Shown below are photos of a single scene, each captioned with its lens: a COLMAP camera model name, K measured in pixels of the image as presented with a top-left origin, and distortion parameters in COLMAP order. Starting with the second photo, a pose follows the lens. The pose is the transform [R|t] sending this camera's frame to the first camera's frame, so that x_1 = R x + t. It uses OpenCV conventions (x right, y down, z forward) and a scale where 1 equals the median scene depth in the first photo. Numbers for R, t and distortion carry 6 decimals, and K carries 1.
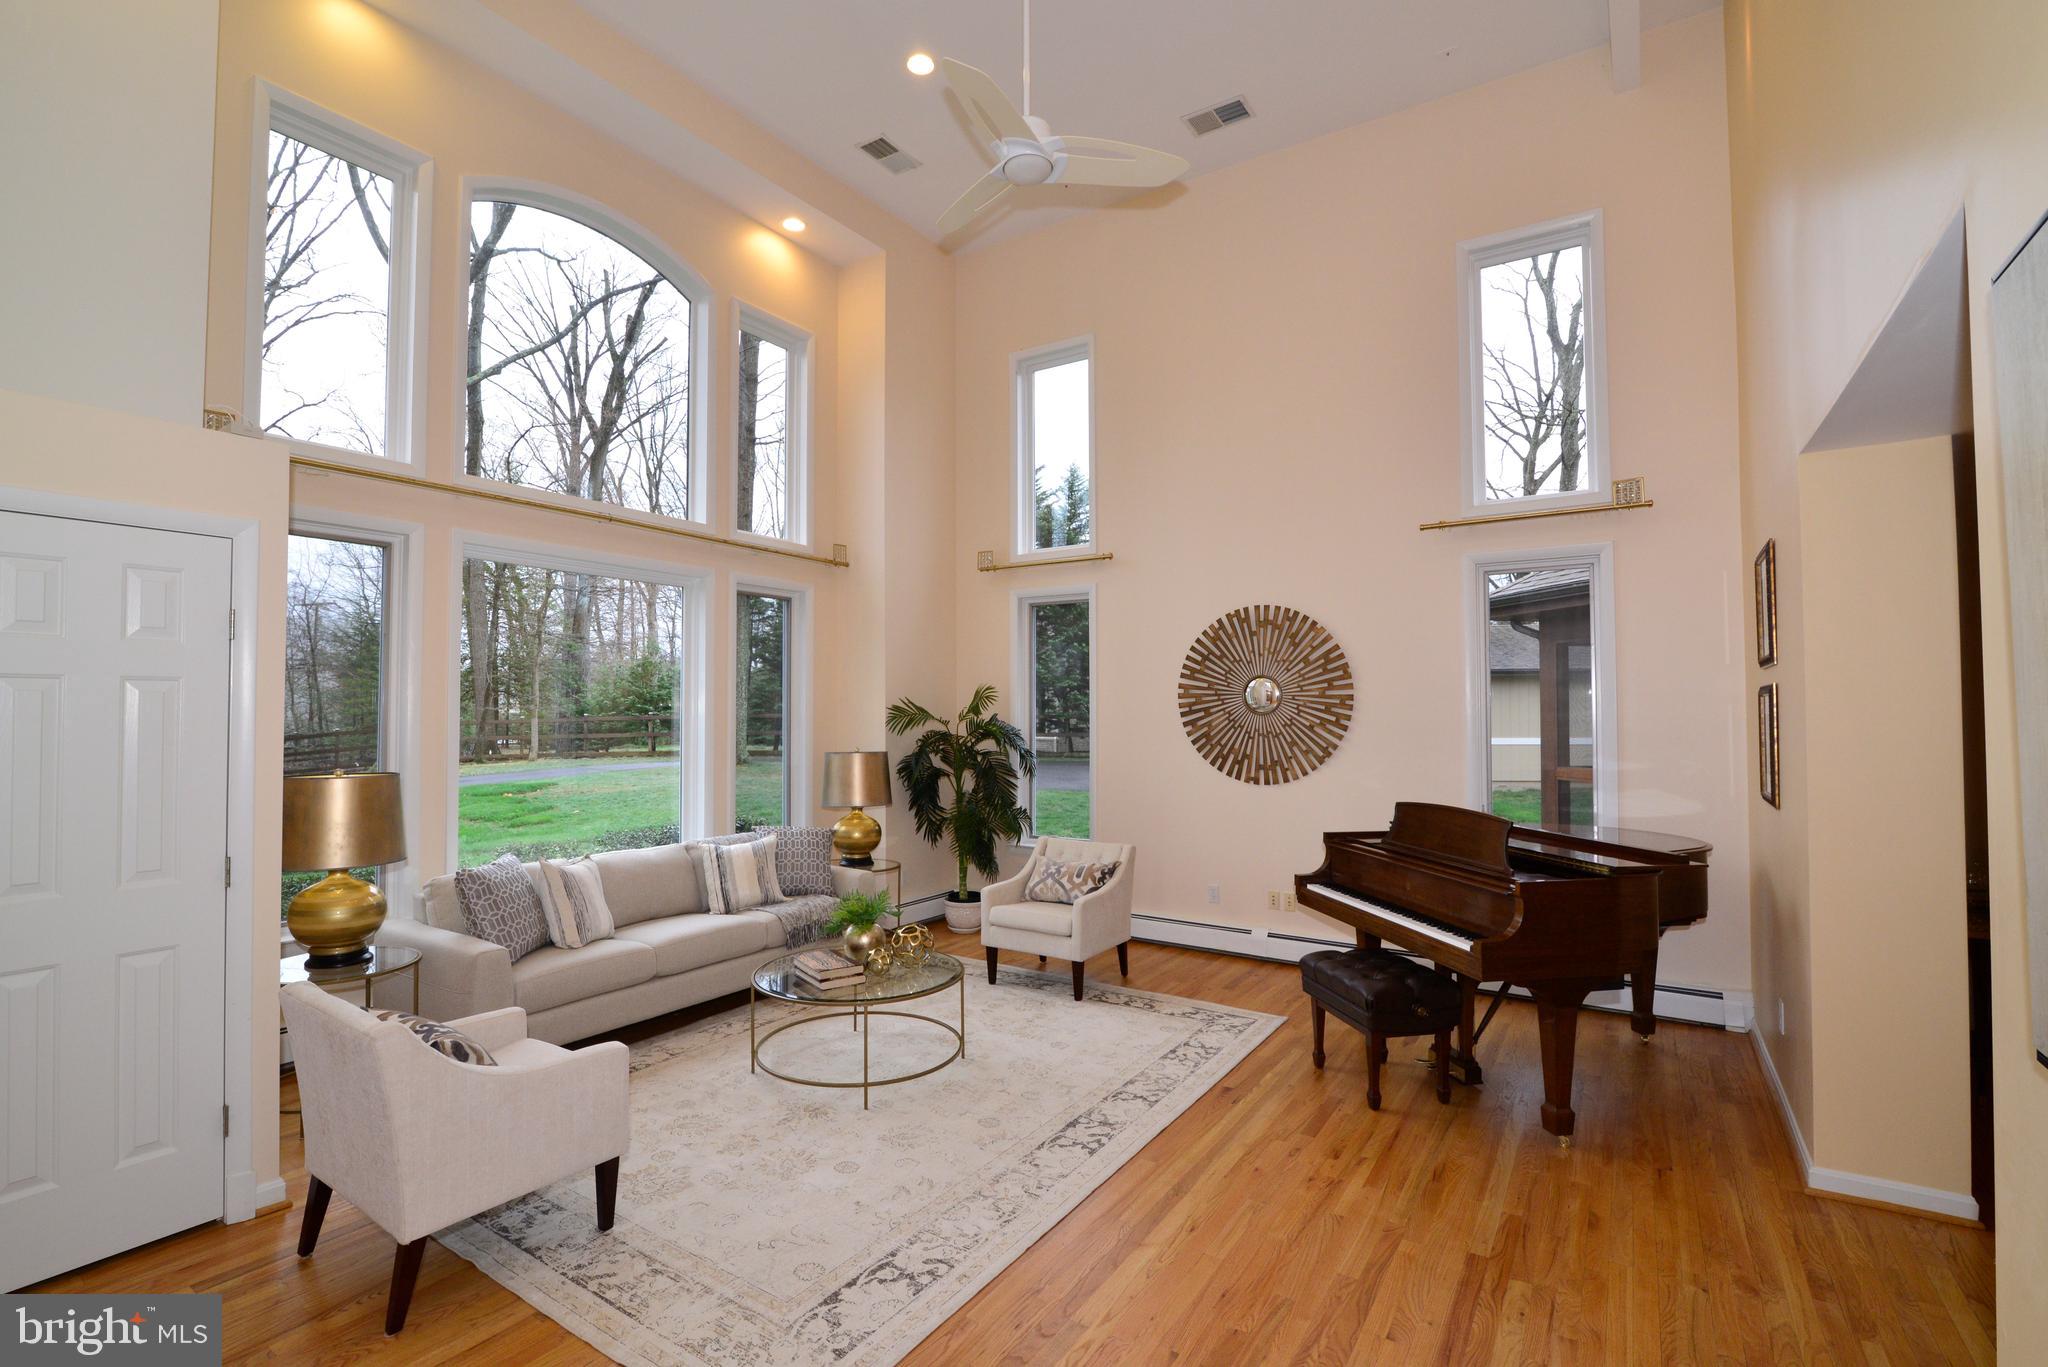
lens RADIAL K [[931.1, 0, 1015.0], [0, 931.1, 692.8], [0, 0, 1]] dist [-0.017625, -0.000299]
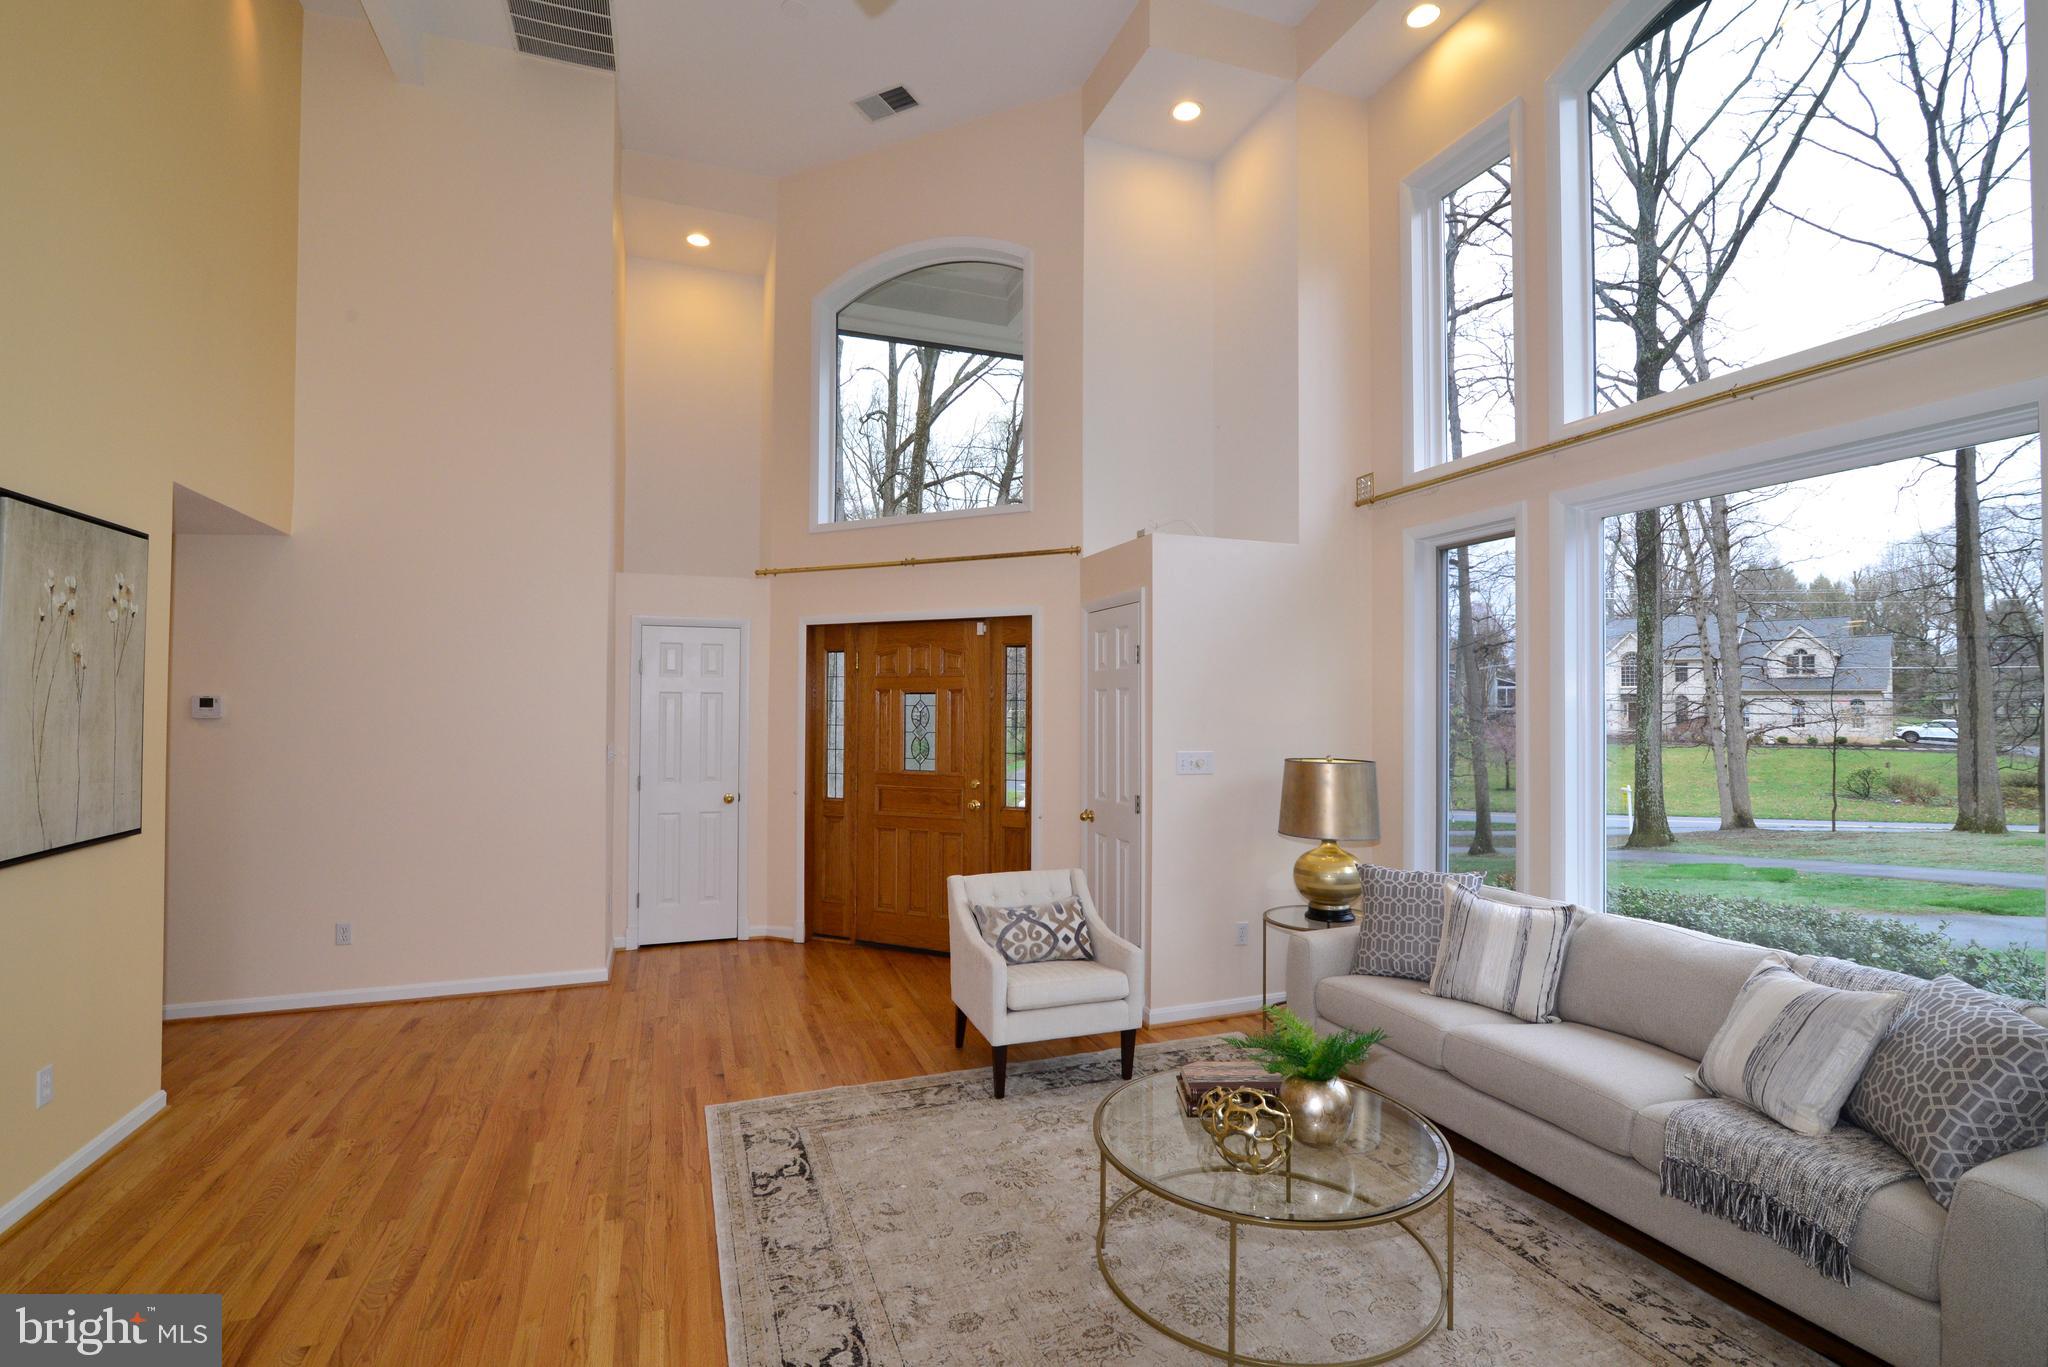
lens RADIAL K [[931.1, 0, 1015.0], [0, 931.1, 692.8], [0, 0, 1]] dist [-0.017625, -0.000299]
pose [[-0.589479, -0.017091, -0.807603, 0.327037], [0.015856, 0.999339, -0.032723, 0.023561], [0.807628, -0.032095, -0.588818, 0.949937]]
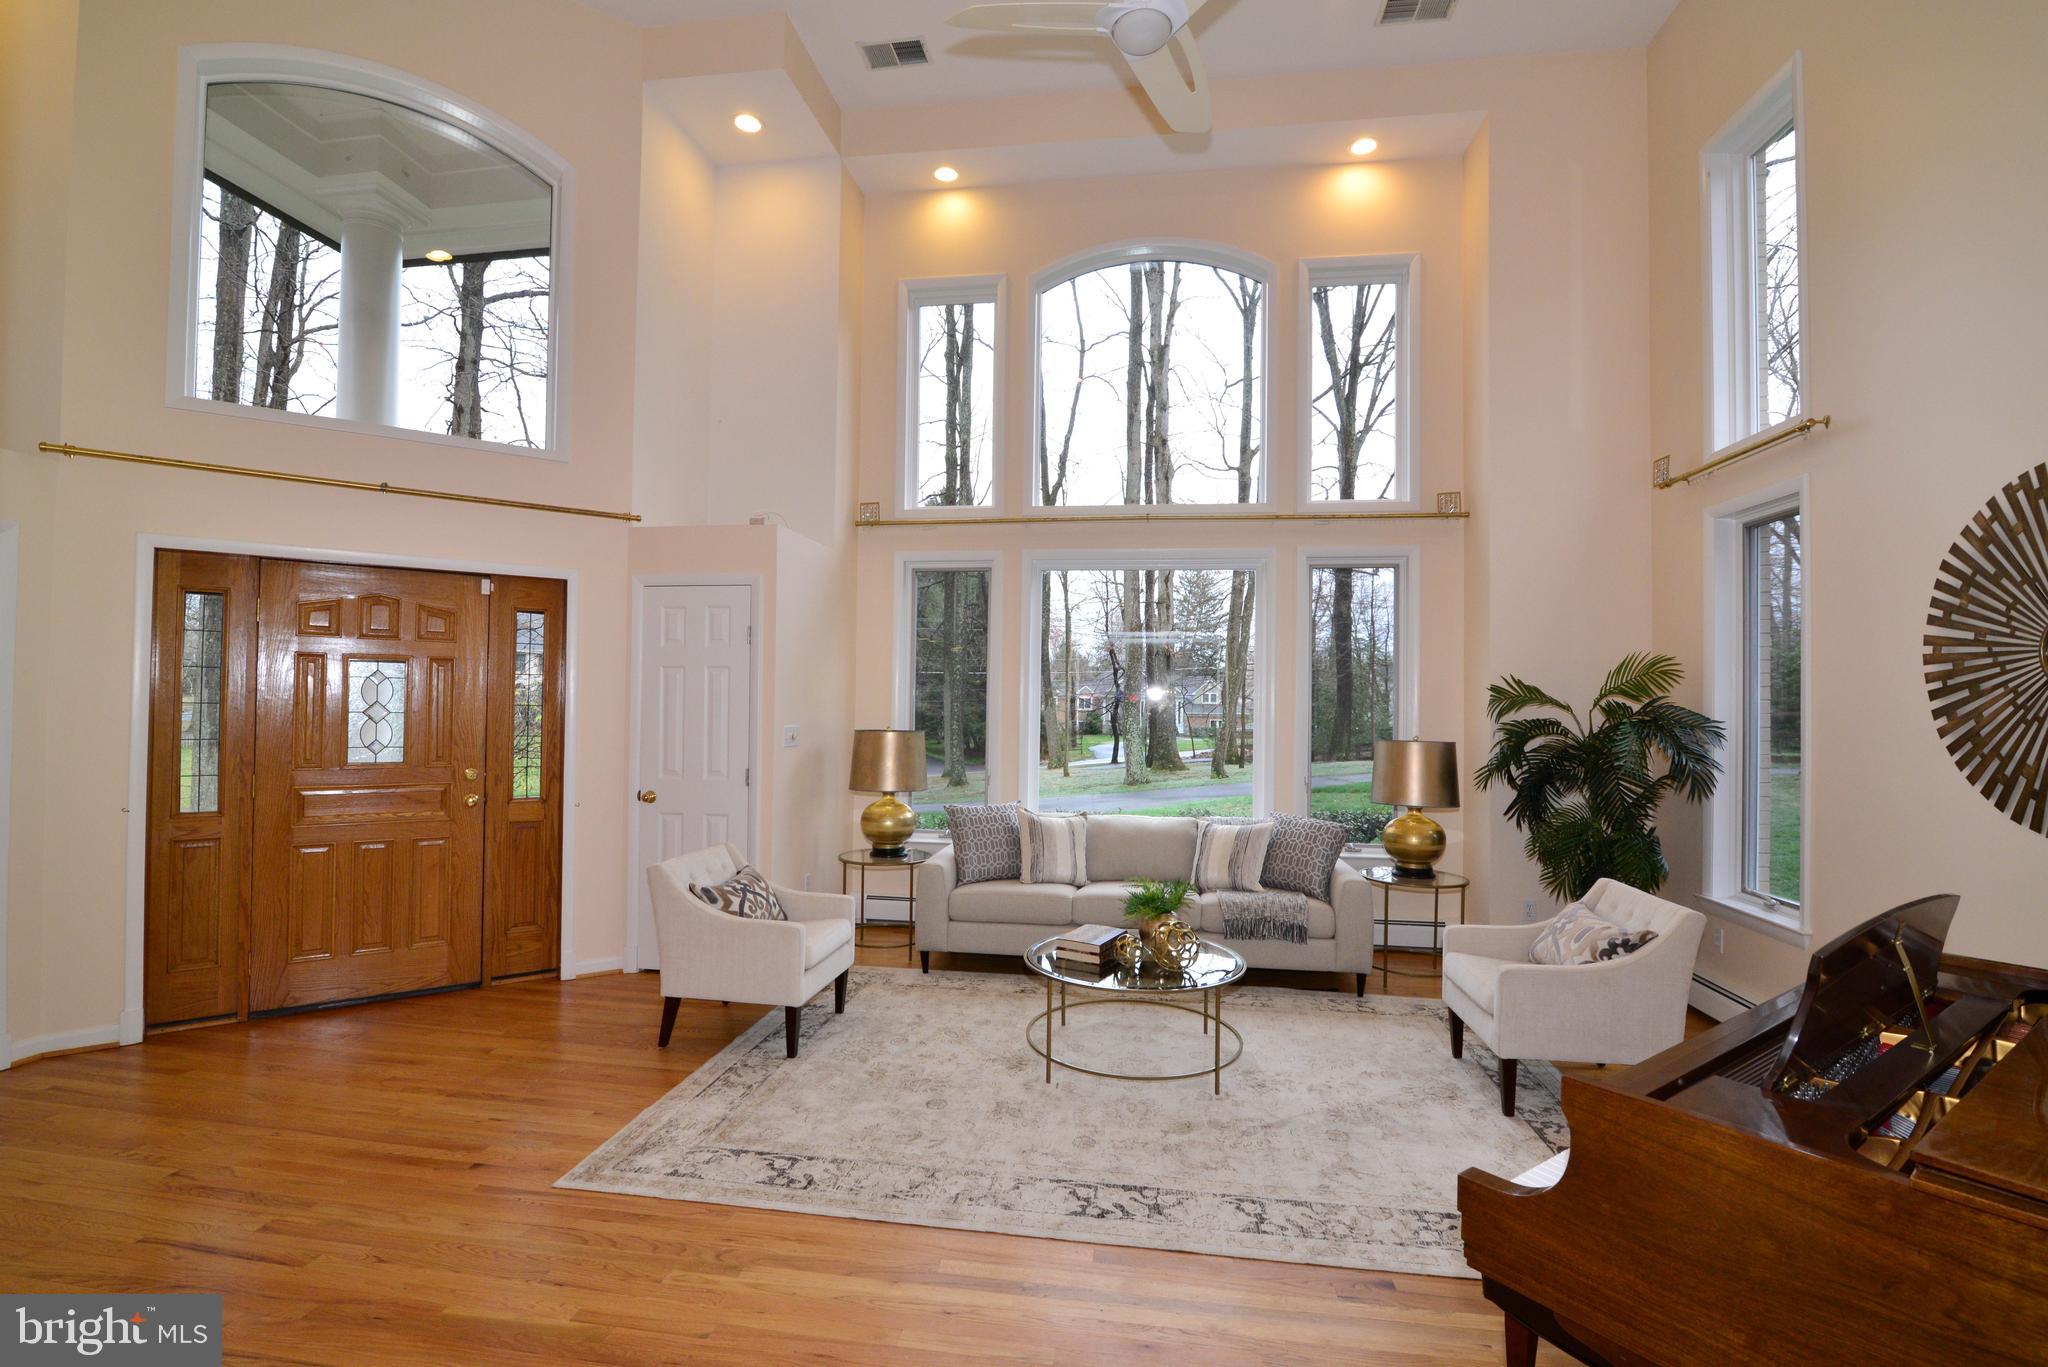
lens RADIAL K [[931.1, 0, 1015.0], [0, 931.1, 692.8], [0, 0, 1]] dist [-0.017625, -0.000299]
pose [[0.420229, -0.005159, -0.907403, 0.500905], [0.009113, 0.999957, -0.001465, 0.021327], [0.907372, -0.007654, 0.420258, 0.377675]]
